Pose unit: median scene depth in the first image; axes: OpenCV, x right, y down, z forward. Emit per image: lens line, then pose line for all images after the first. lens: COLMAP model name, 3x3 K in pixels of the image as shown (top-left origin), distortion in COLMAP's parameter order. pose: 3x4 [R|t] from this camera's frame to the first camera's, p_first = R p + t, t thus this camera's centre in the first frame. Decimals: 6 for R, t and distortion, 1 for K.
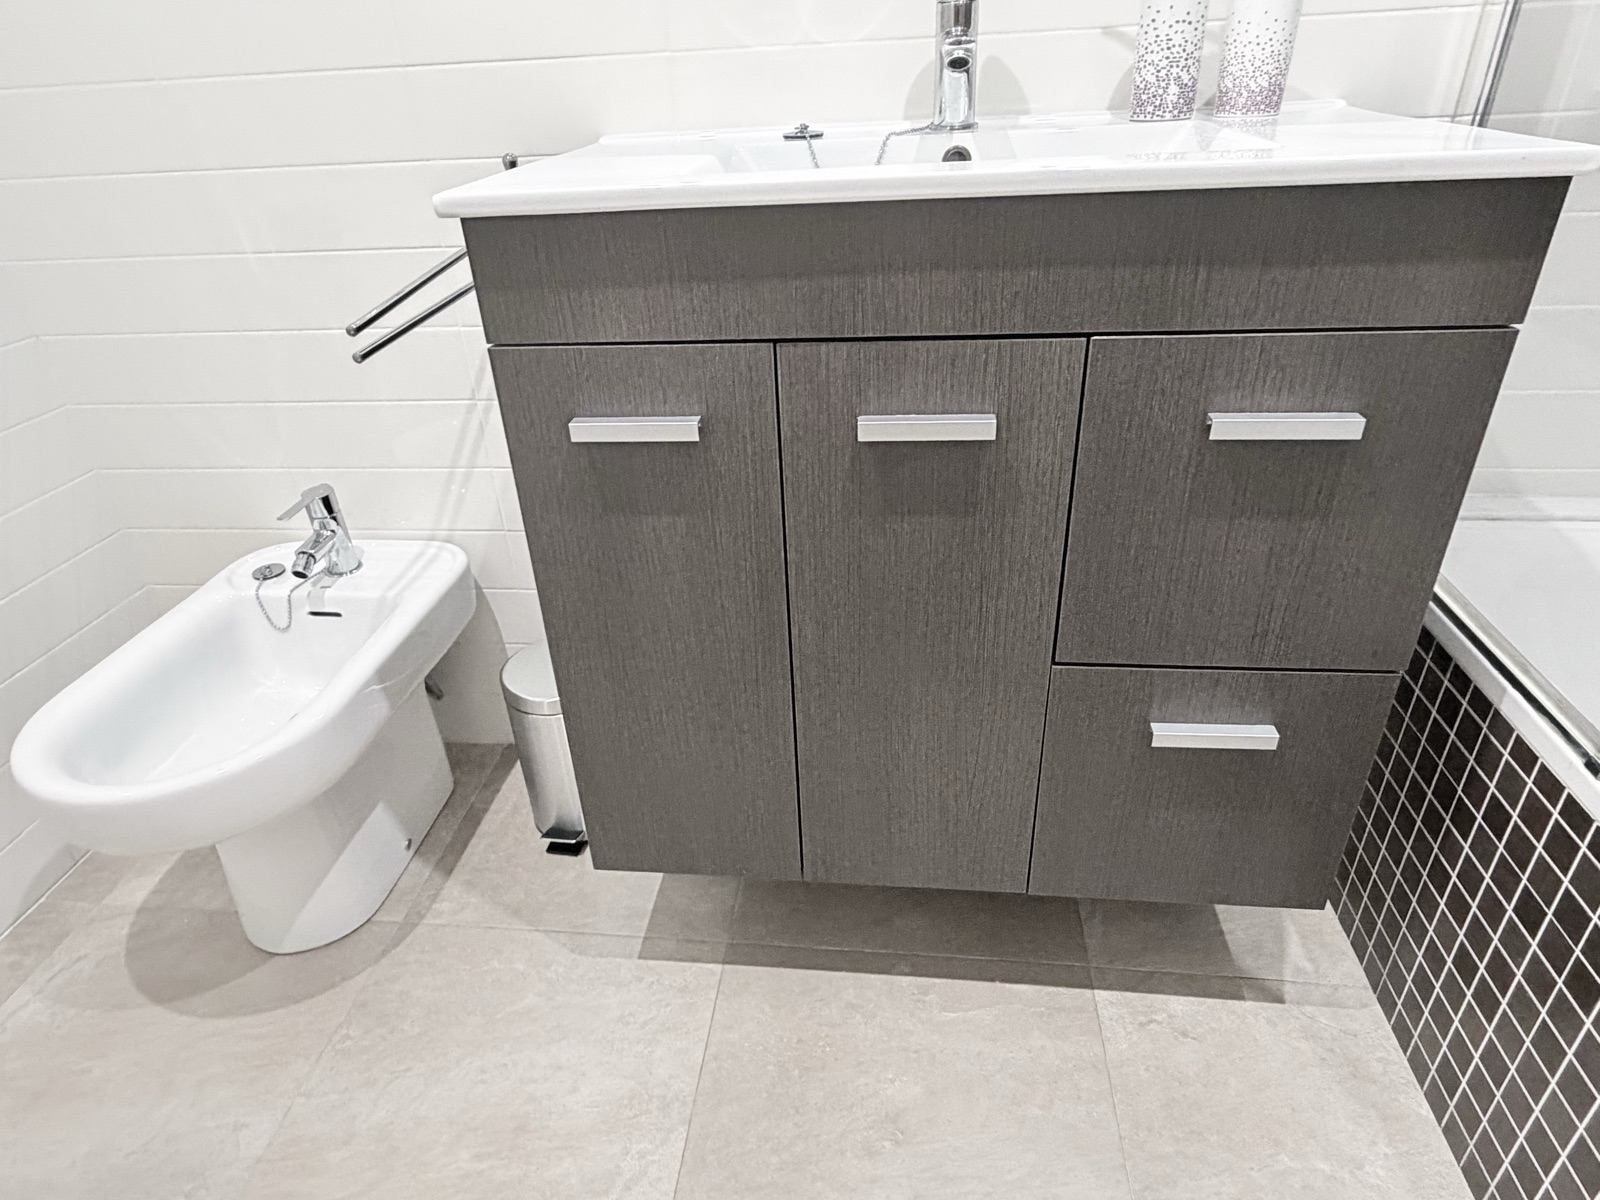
lens RADIAL K [[944.7, 0, 792.8], [0, 944.7, 605.3], [0, 0, 1]] dist [-0.001864, 0.001986]
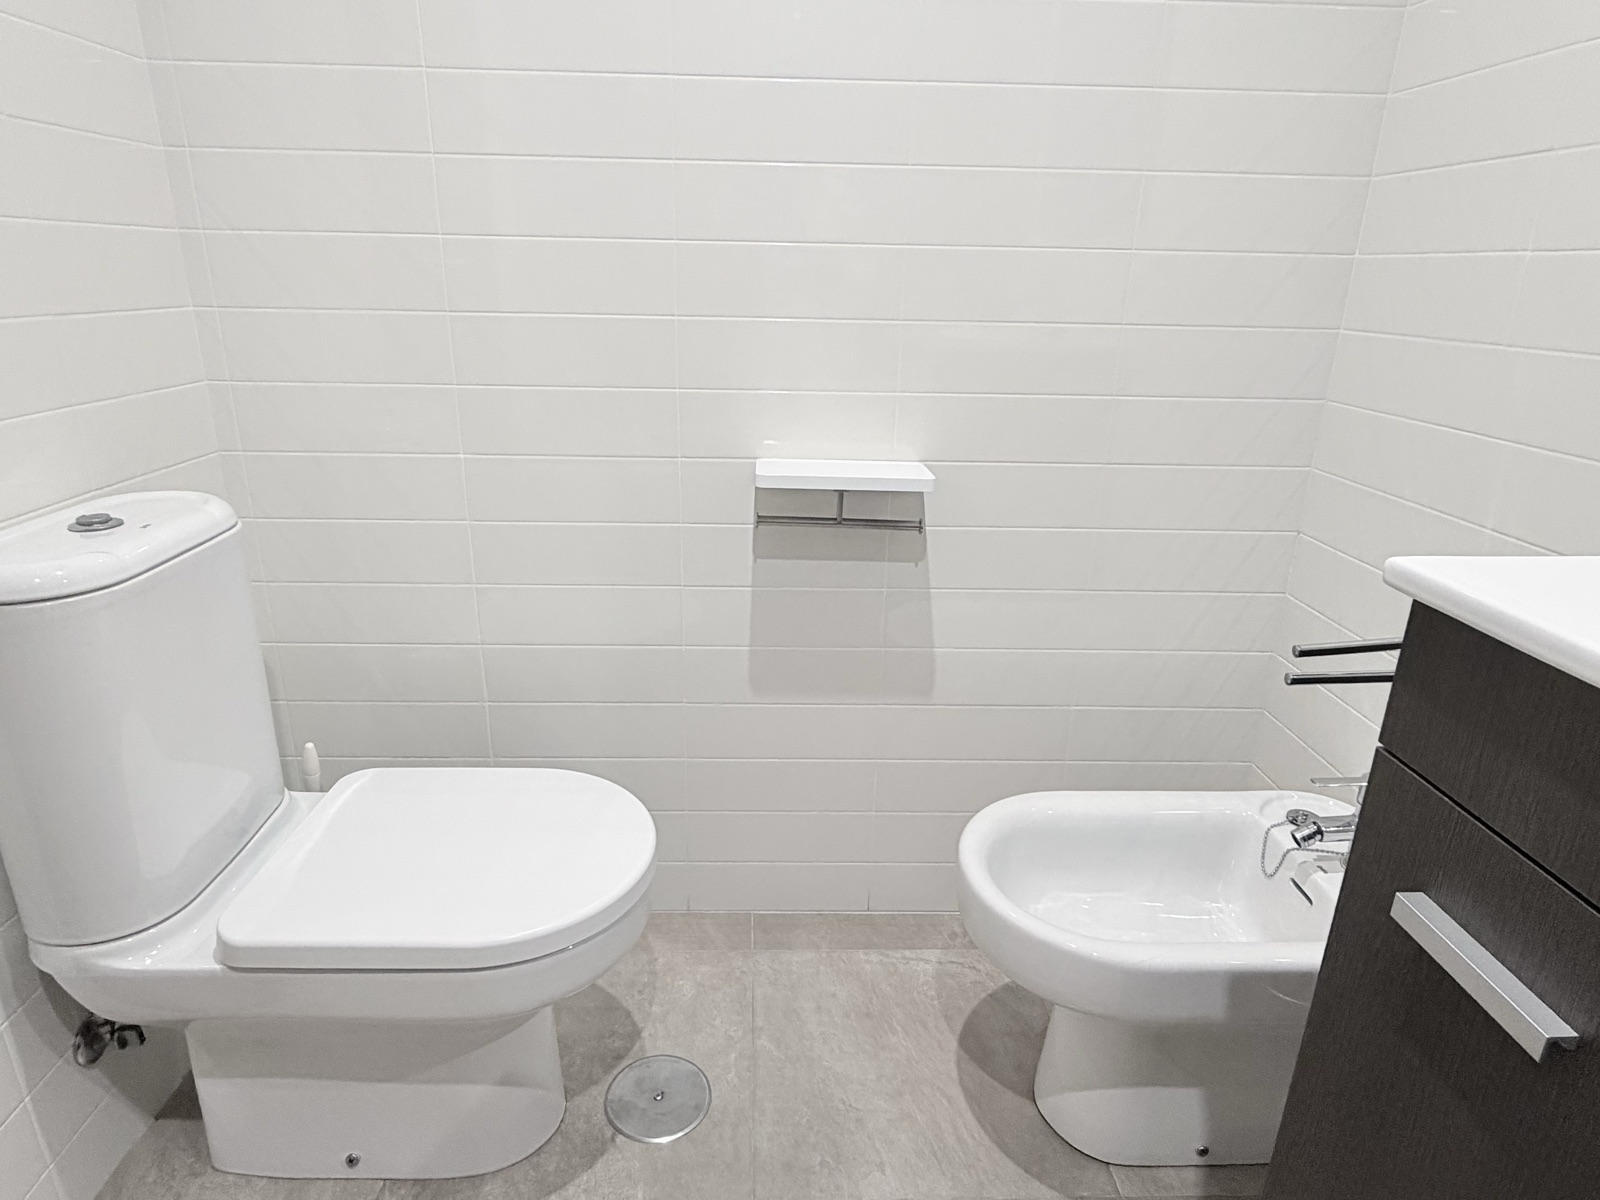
lens RADIAL K [[944.7, 0, 792.8], [0, 944.7, 605.3], [0, 0, 1]] dist [-0.001864, 0.001986]
pose [[0.151600, 0.373909, -0.914992, 0.168068], [-0.521530, 0.816609, 0.247296, -0.204672], [0.839657, 0.439706, 0.318803, 0.213172]]
